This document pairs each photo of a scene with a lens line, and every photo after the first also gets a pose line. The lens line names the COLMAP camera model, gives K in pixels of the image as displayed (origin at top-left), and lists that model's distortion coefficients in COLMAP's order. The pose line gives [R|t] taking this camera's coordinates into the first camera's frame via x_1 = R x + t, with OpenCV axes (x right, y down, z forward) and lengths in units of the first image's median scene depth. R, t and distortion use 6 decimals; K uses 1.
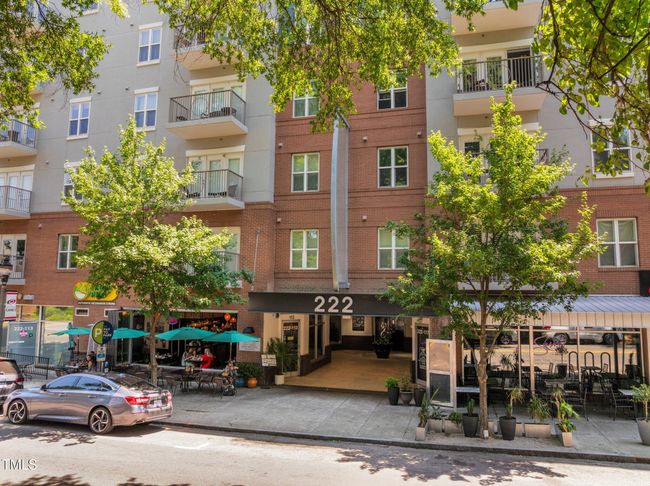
lens RADIAL K [[460.8, 0, 325.5], [0, 460.8, 243.0], [0, 0, 1]] dist [-0.007005, -0.001119]
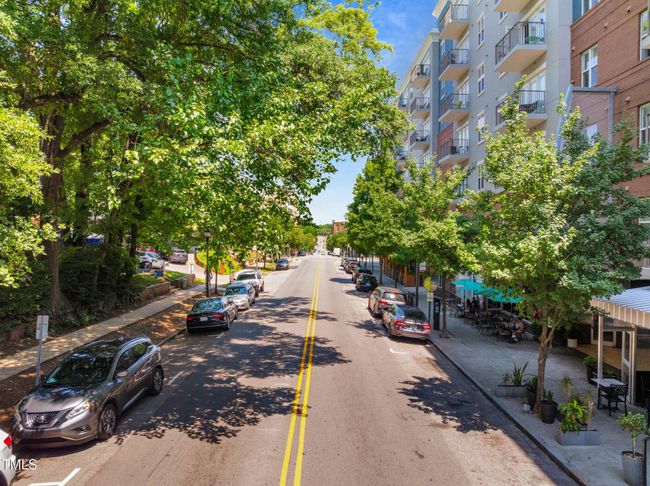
lens RADIAL K [[450.0, 0, 325.3], [0, 450.0, 241.8], [0, 0, 1]] dist [-0.001383, -0.000665]
pose [[0.265316, 0.006468, -0.964140, 1.588749], [0.100836, 0.994308, 0.034419, -0.085184], [0.958874, -0.106352, 0.263154, 0.374385]]
